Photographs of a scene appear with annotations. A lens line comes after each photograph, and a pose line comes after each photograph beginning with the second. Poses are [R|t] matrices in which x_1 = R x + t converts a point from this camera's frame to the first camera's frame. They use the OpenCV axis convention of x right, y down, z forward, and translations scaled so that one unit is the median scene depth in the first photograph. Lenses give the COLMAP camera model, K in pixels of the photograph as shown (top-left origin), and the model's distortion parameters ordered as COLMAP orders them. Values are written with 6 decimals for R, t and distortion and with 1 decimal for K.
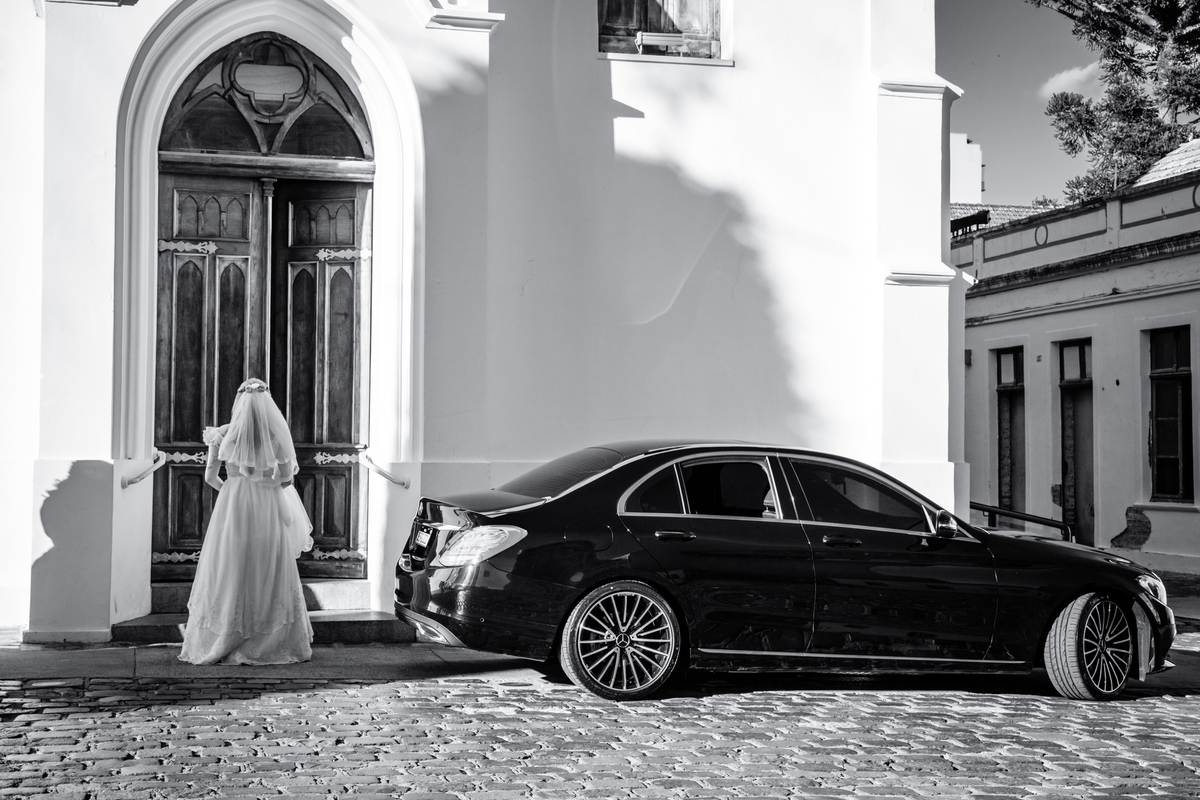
lens RADIAL K [[1804.4, 0, 598.0], [0, 1804.4, 427.0], [0, 0, 1]] dist [0.120684, -0.006226]
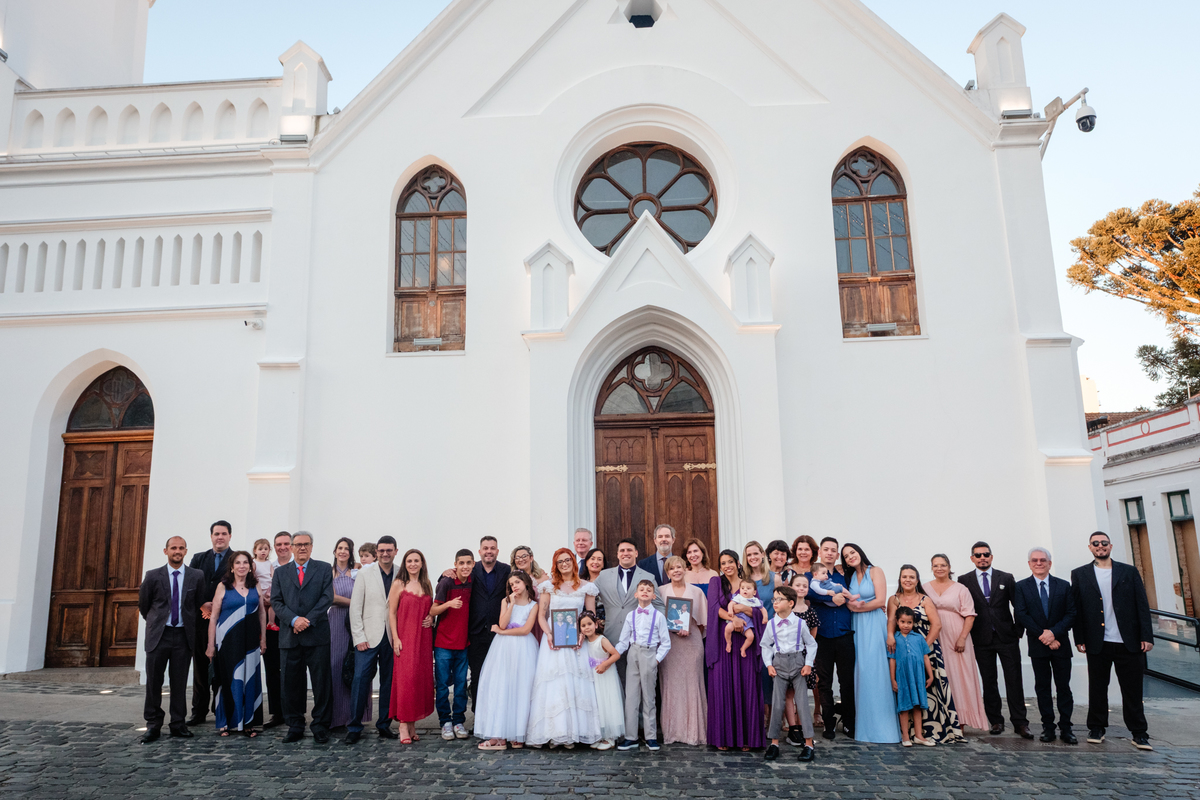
lens RADIAL K [[896.6, 0, 614.9], [0, 896.6, 405.1], [0, 0, 1]] dist [-0.003667, -0.003750]
pose [[0.956195, -0.081066, -0.281281, 0.025746], [0.034914, 0.985614, -0.165369, -0.014501], [0.290640, 0.148305, 0.945269, 0.156242]]
